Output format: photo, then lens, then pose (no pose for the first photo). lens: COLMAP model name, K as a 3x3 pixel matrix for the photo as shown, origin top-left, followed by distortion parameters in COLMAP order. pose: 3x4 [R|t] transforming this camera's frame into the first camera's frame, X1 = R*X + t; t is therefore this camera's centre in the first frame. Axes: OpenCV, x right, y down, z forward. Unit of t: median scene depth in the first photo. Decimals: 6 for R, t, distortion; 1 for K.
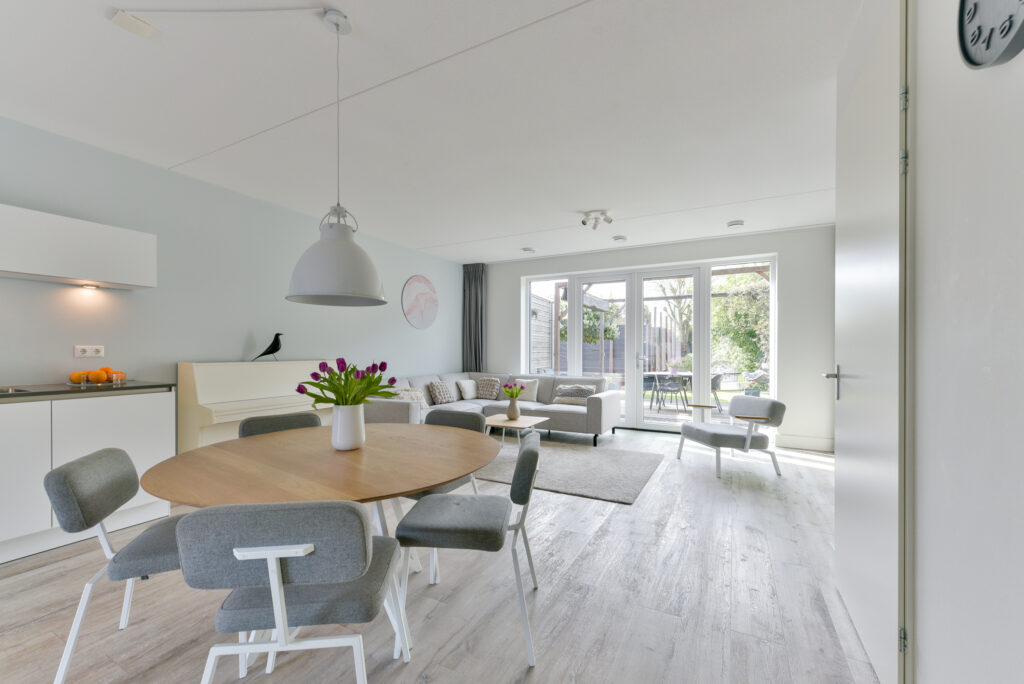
lens RADIAL K [[422.3, 0, 511.3], [0, 422.3, 347.8], [0, 0, 1]] dist [0.000363, -0.000008]
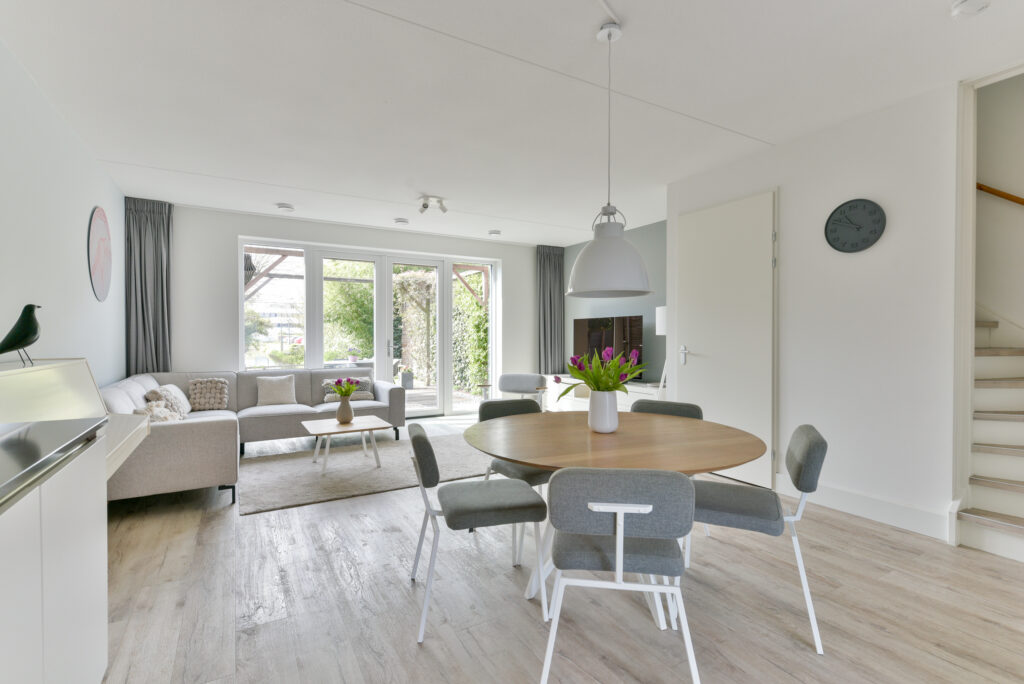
lens RADIAL K [[483.5, 0, 520.8], [0, 483.5, 341.0], [0, 0, 1]] dist [0.004035, -0.002514]
pose [[0.529432, -0.005261, 0.848336, -0.505668], [-0.010768, 0.999859, 0.012921, -0.004874], [-0.848284, -0.015975, 0.529300, 0.179710]]
